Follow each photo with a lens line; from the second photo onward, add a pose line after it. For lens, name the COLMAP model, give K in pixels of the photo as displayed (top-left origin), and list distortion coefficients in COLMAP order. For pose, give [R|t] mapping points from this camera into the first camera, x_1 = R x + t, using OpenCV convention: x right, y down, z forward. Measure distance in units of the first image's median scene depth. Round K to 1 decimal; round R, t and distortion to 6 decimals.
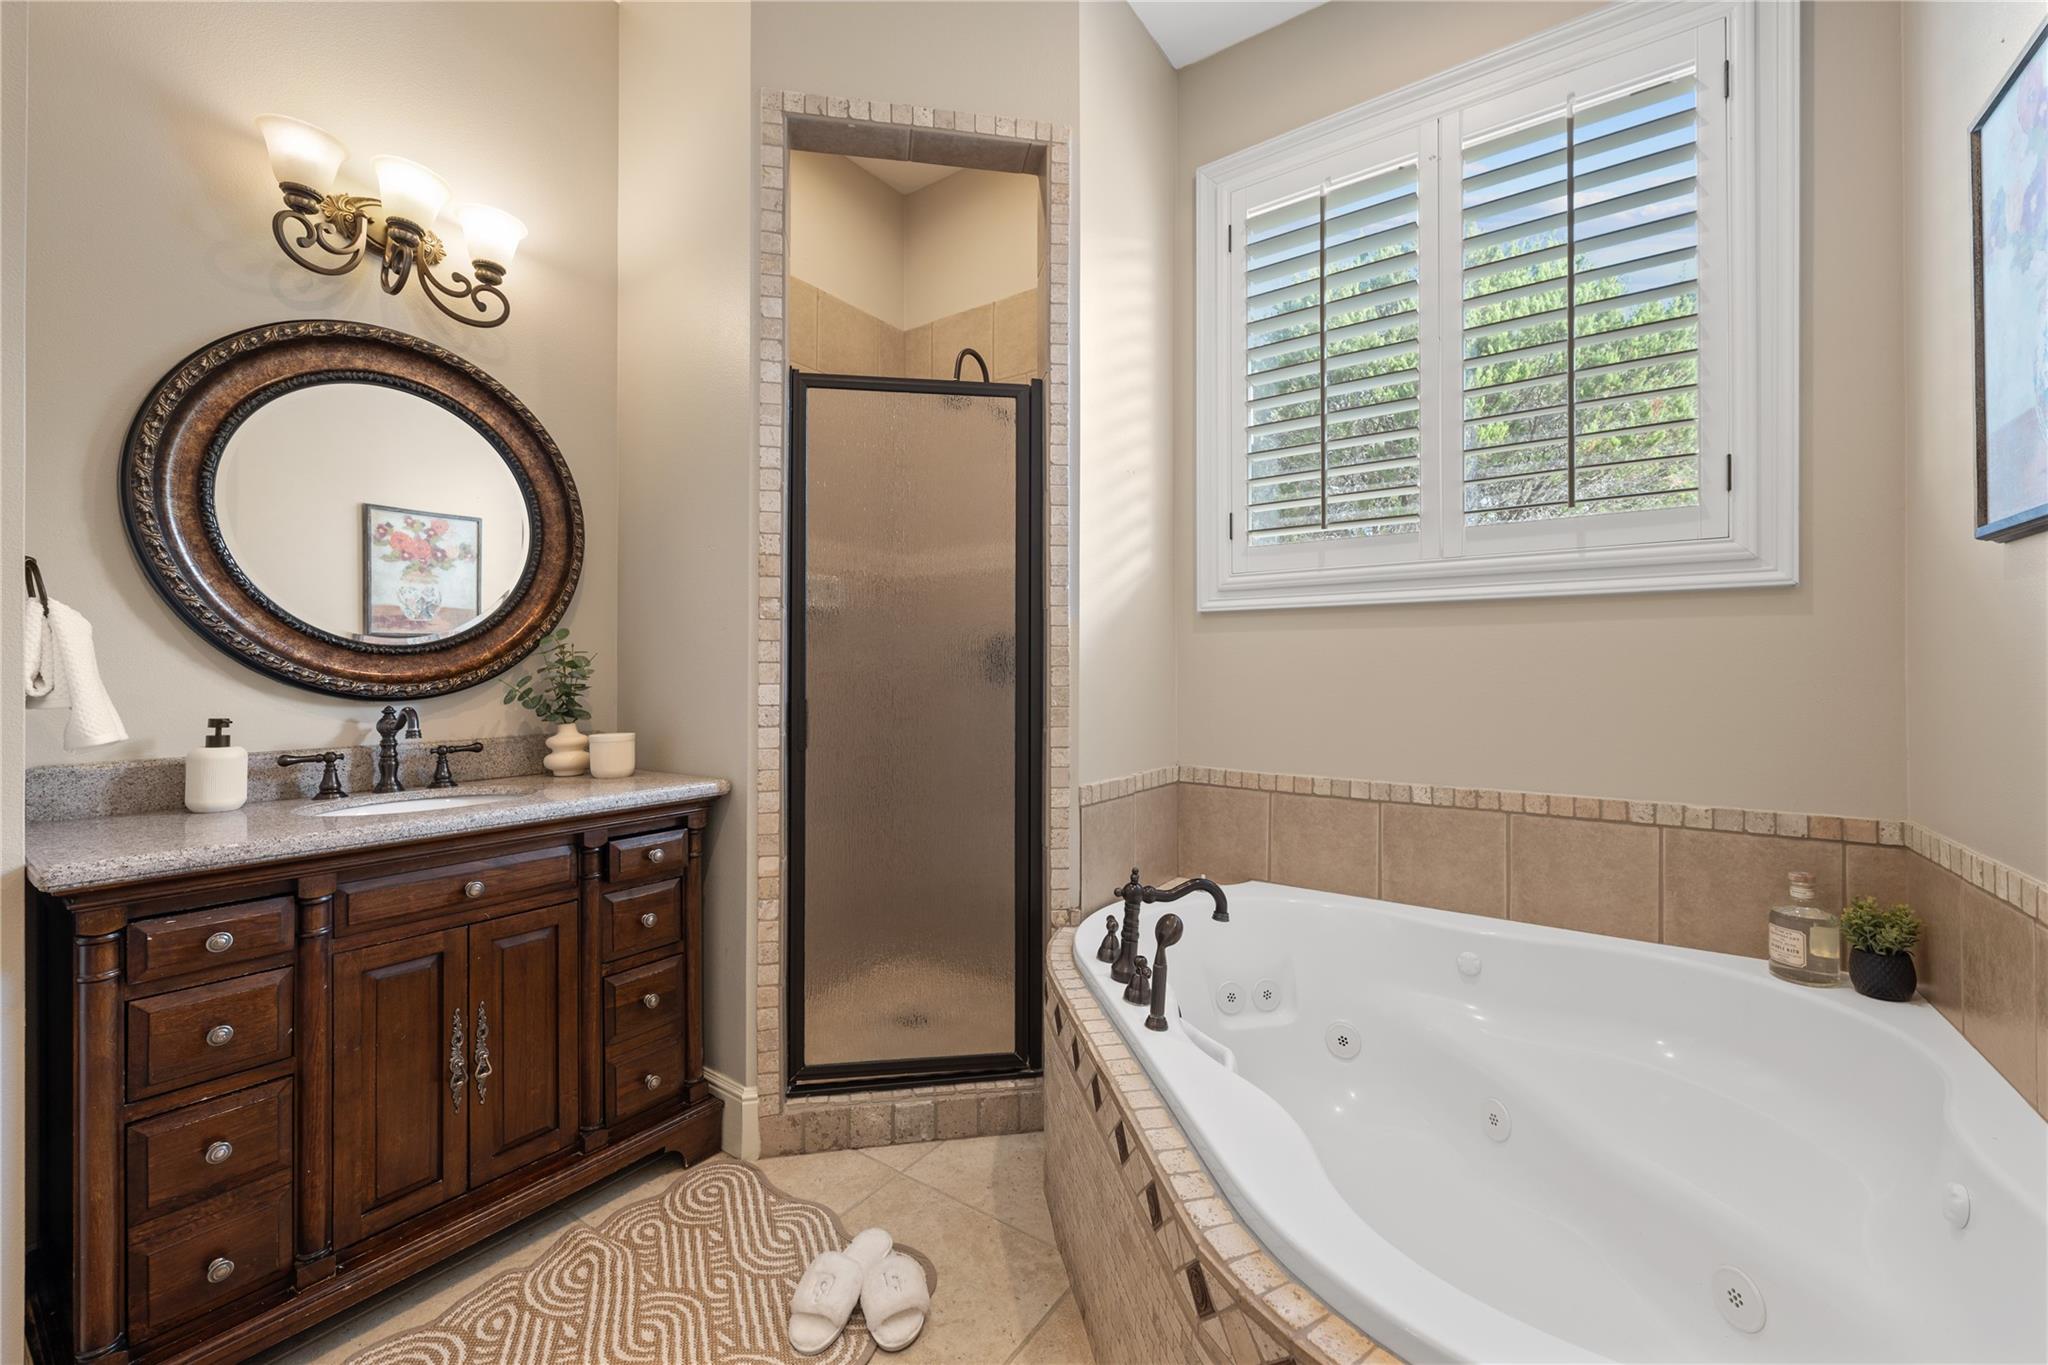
lens RADIAL K [[806.6, 0, 998.6], [0, 806.6, 683.2], [0, 0, 1]] dist [-0.001779, 0.000112]
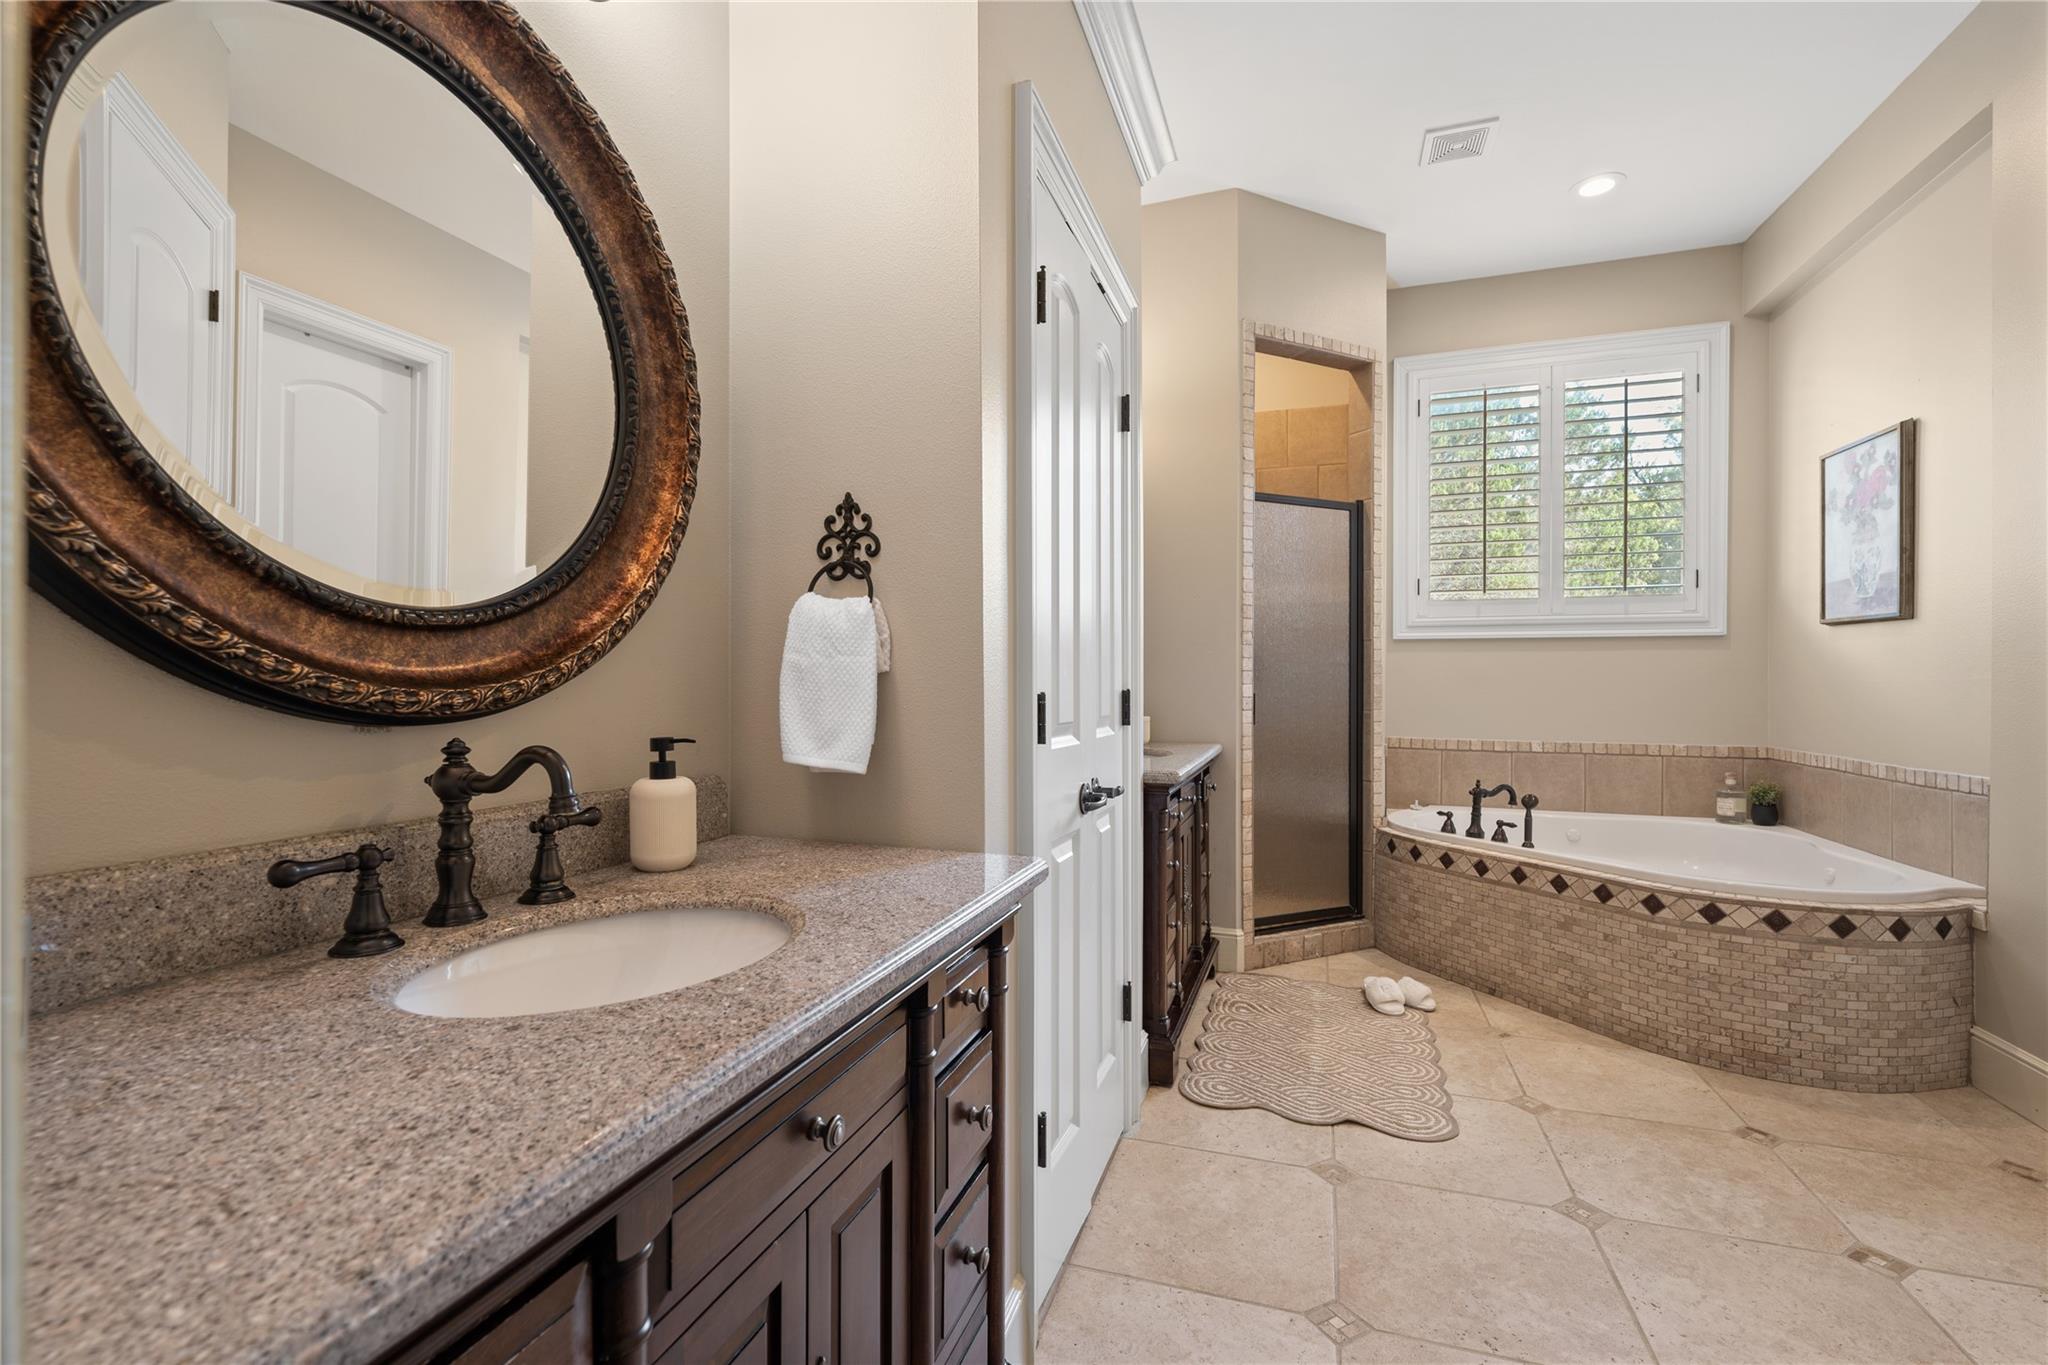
lens RADIAL K [[870.4, 0, 1025.9], [0, 870.4, 691.8], [0, 0, 1]] dist [-0.000268, -0.000126]
pose [[0.959037, -0.001281, 0.283277, -1.218828], [0.001033, 0.999999, 0.001023, 0.017249], [-0.283278, -0.000689, 0.959038, -0.570050]]
